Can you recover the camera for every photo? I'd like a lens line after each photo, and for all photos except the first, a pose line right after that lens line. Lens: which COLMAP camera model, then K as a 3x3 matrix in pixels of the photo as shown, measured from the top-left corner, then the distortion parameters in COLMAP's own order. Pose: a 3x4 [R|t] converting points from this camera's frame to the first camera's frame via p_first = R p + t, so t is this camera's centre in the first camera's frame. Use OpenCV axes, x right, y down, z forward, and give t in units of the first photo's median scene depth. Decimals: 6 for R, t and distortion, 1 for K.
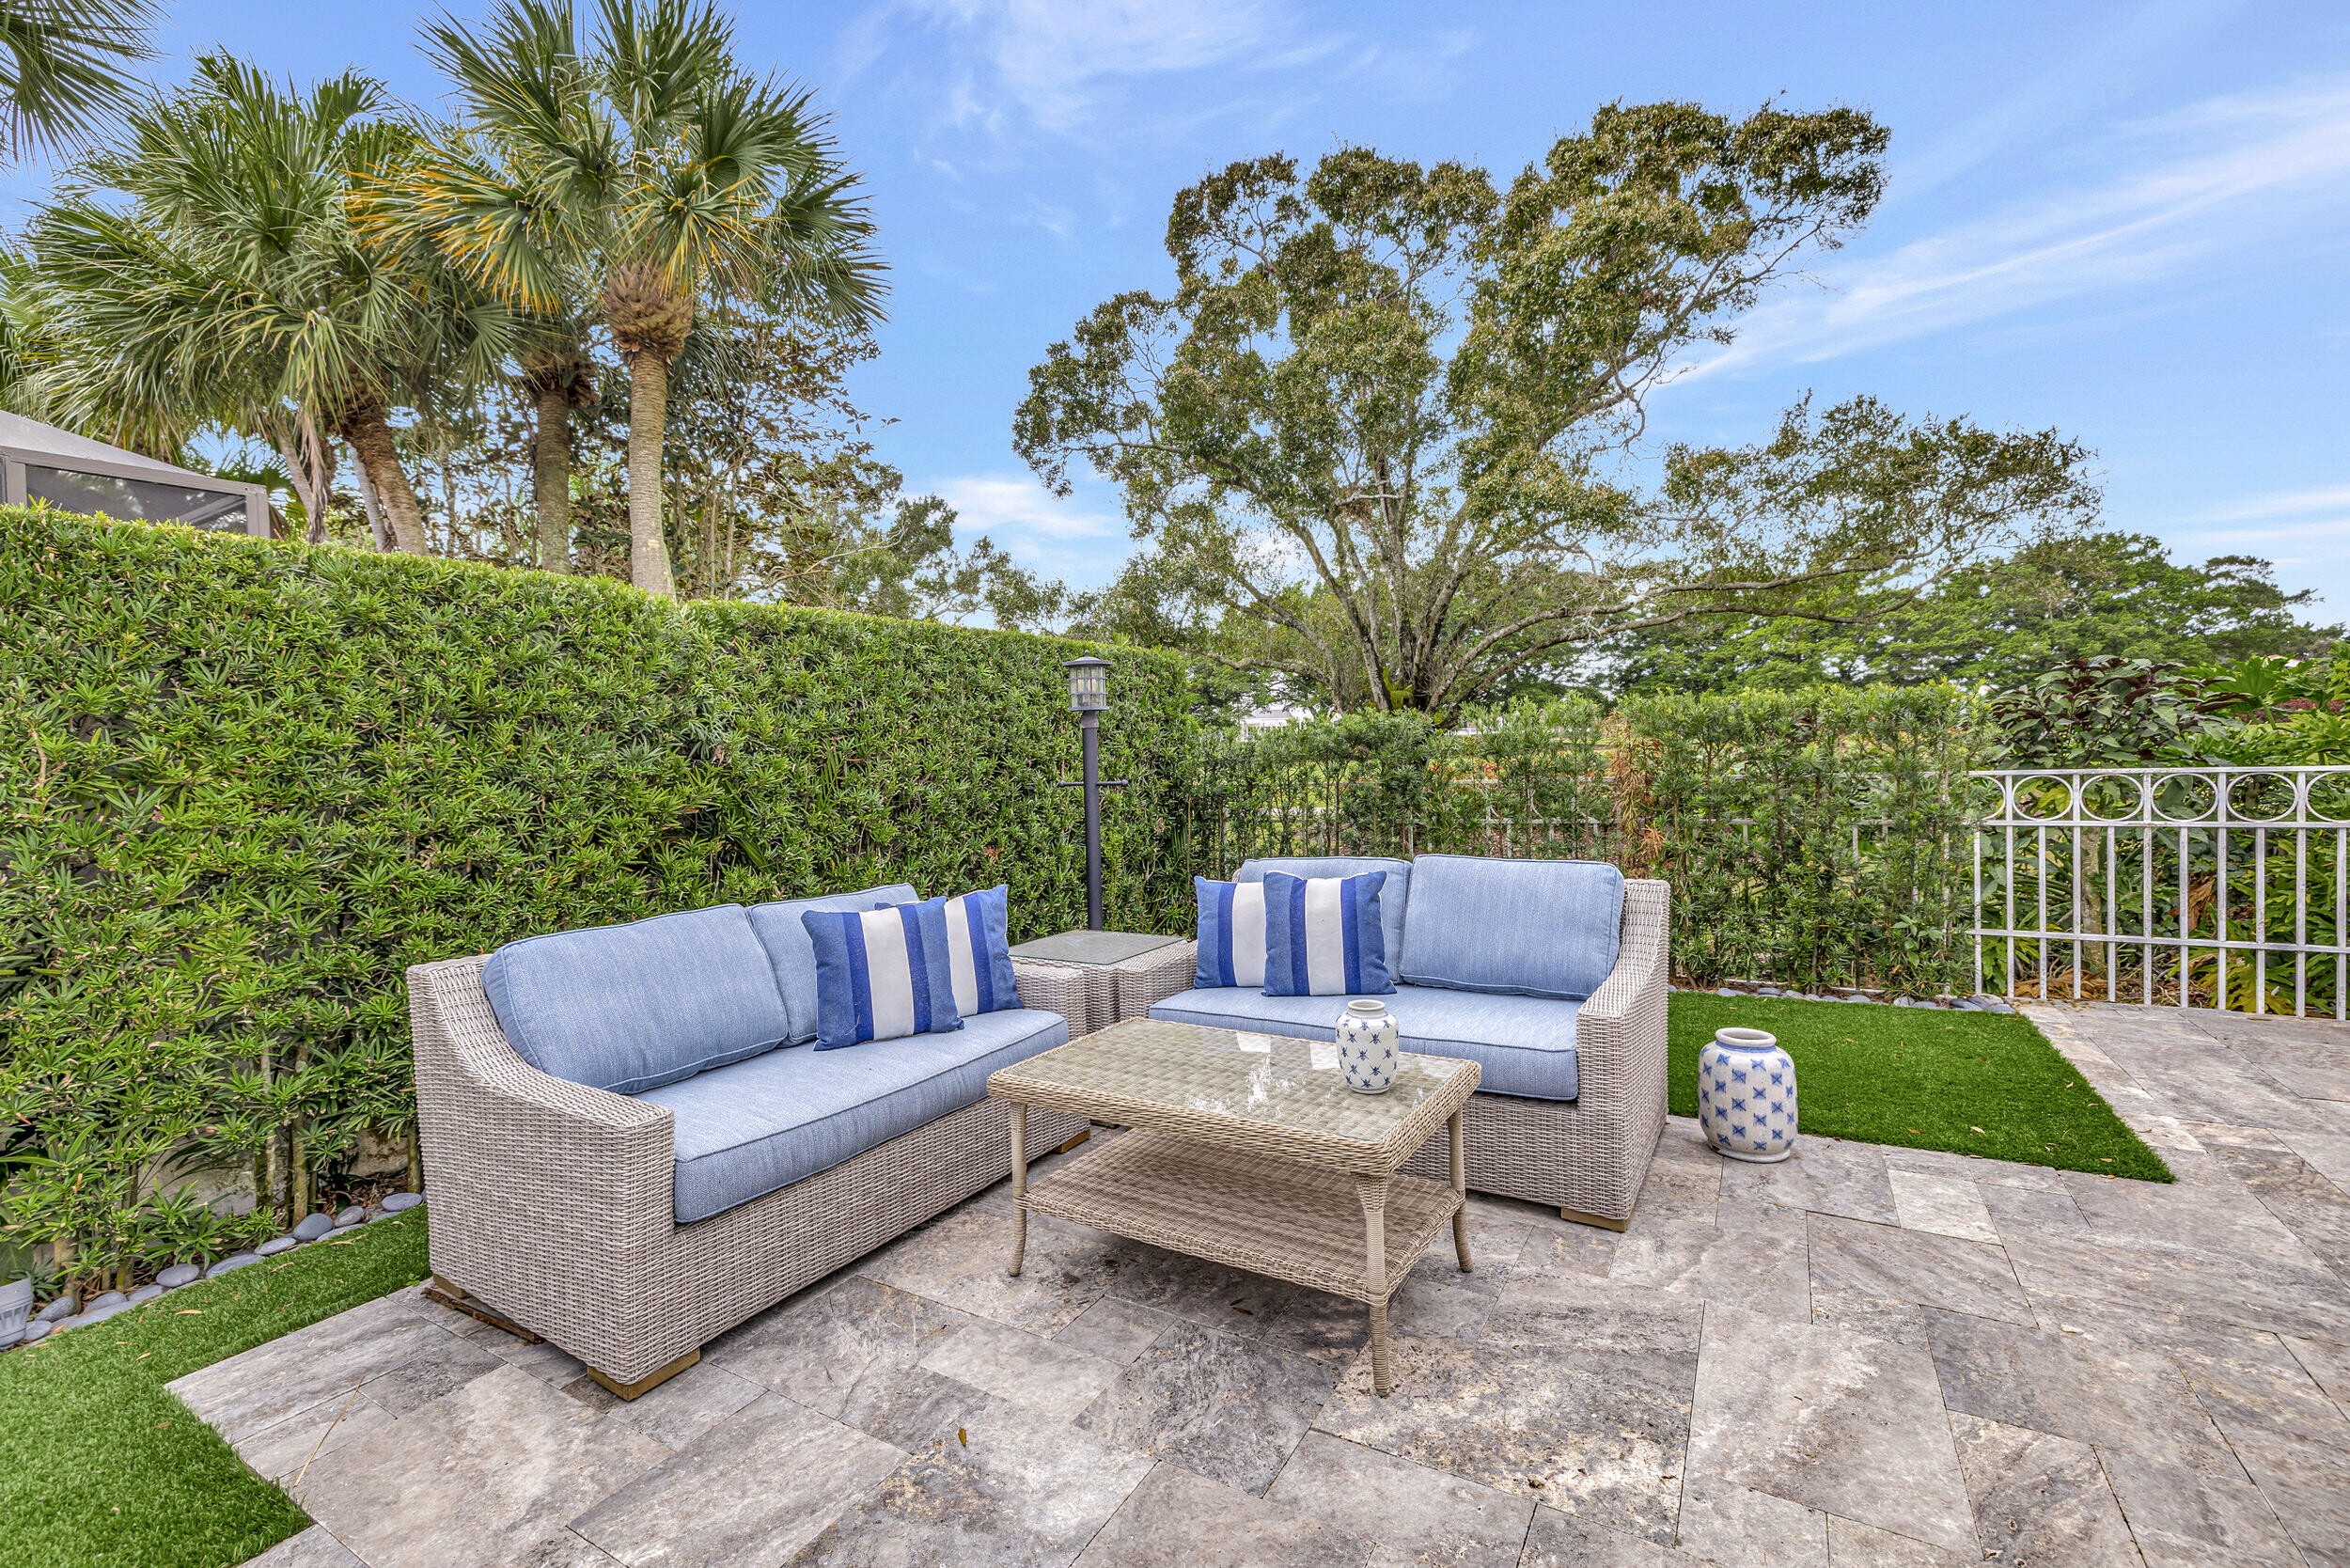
lens RADIAL K [[977.8, 0, 1181.4], [0, 977.8, 778.7], [0, 0, 1]] dist [0.001968, 0.000637]
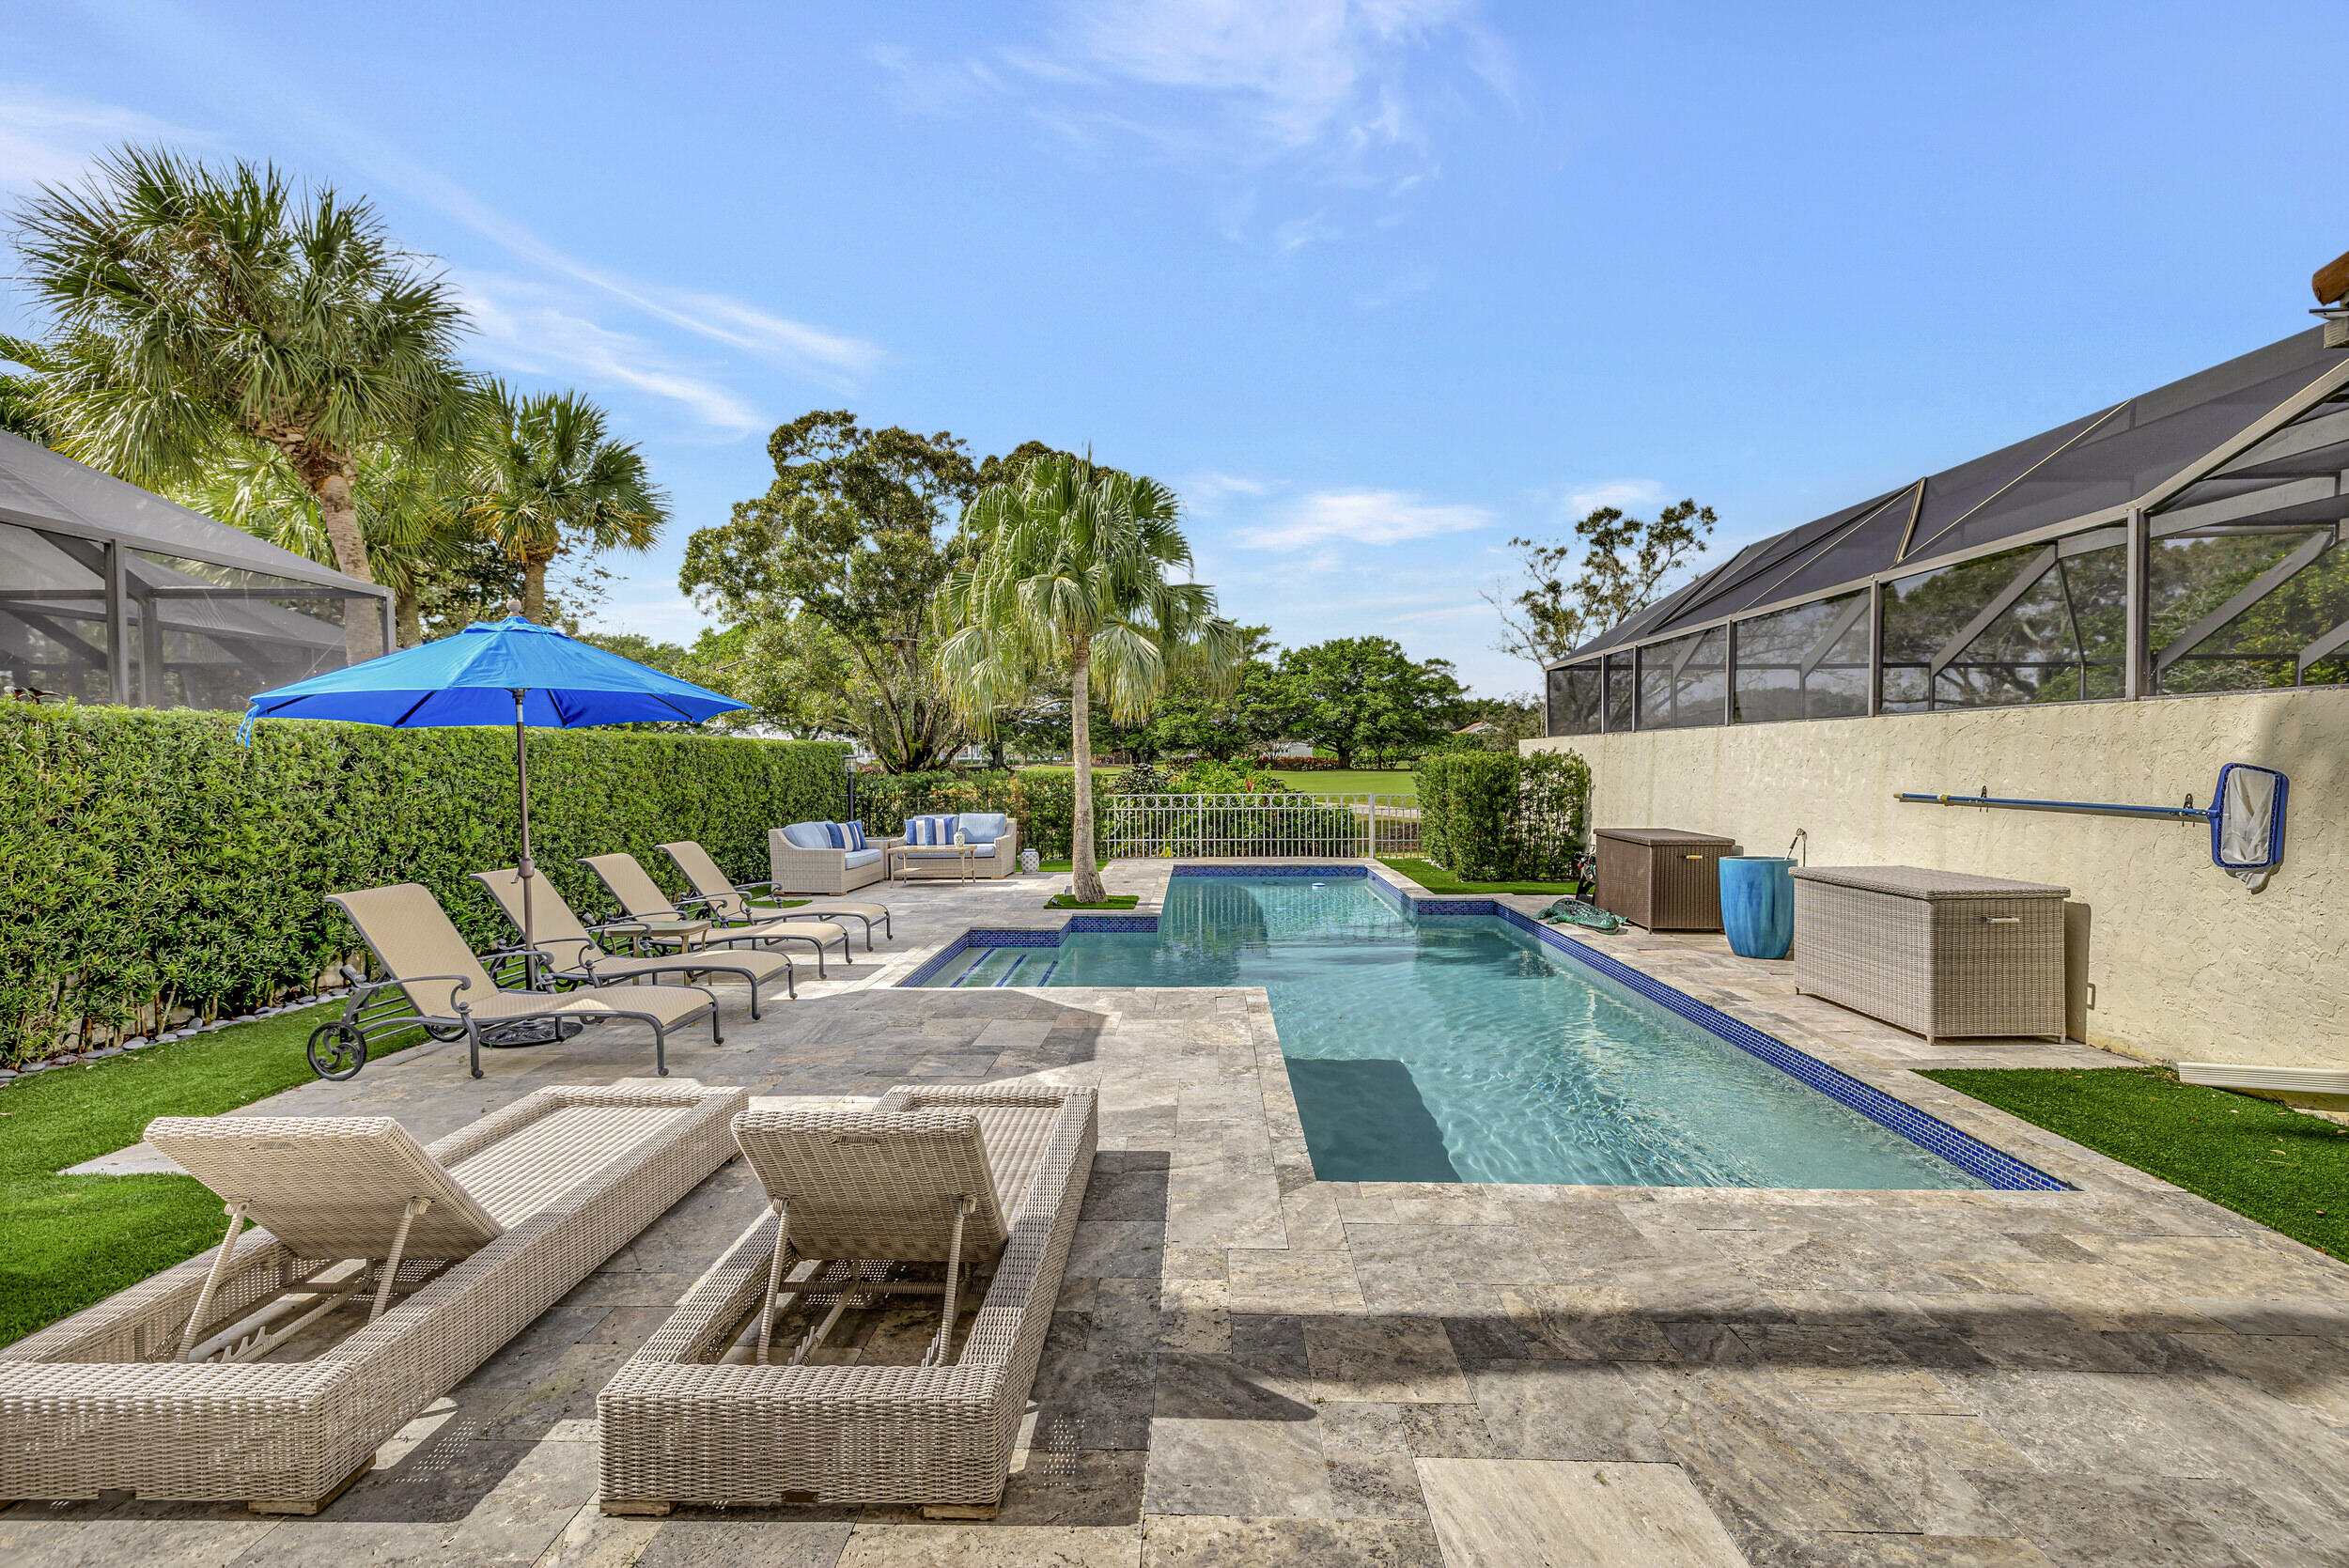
lens RADIAL K [[994.4, 0, 1165.7], [0, 994.4, 769.6], [0, 0, 1]] dist [0.001159, 0.000141]
pose [[0.869468, 0.022801, 0.493463, -0.284935], [-0.005208, 0.999302, -0.036998, 0.010452], [-0.493962, 0.029599, 0.868979, -0.796148]]
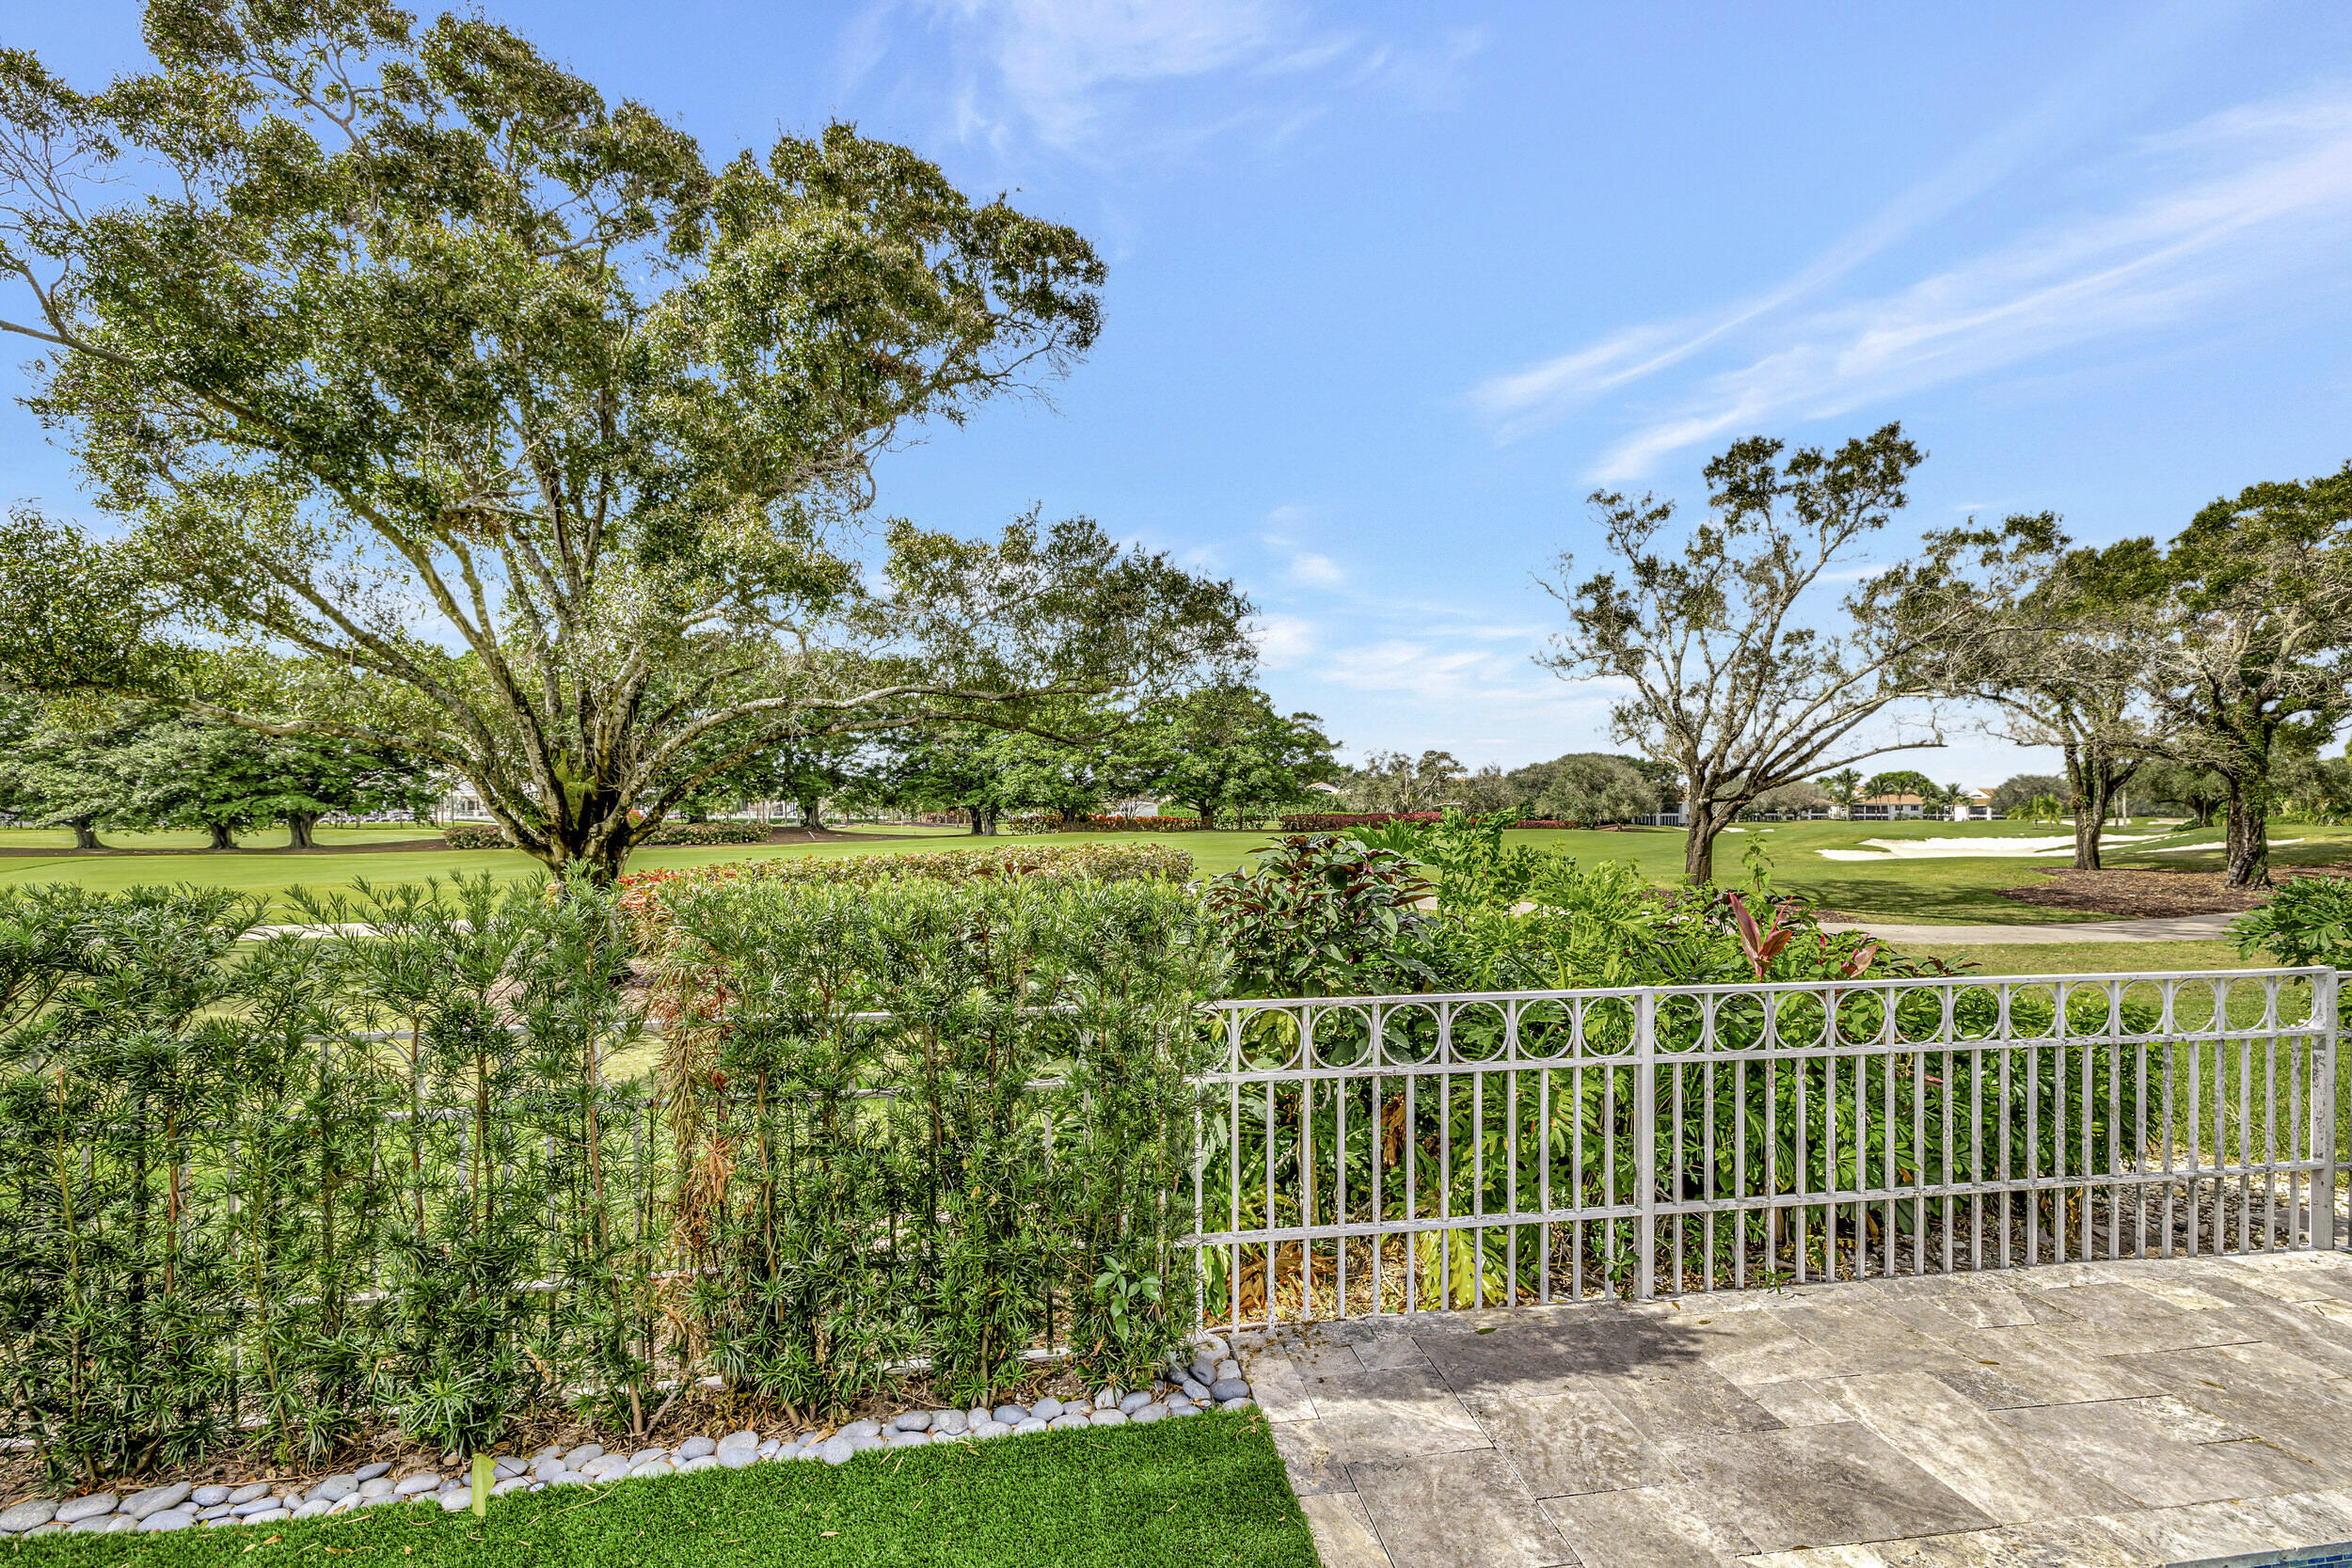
lens RADIAL K [[995.6, 0, 1167.2], [0, 995.6, 769.6], [0, 0, 1]] dist [0.001159, 0.000141]
pose [[0.774344, 0.062227, 0.629698, 0.130765], [-0.000922, 0.995263, -0.097219, -0.037125], [-0.632765, 0.074701, 0.770733, 0.174960]]
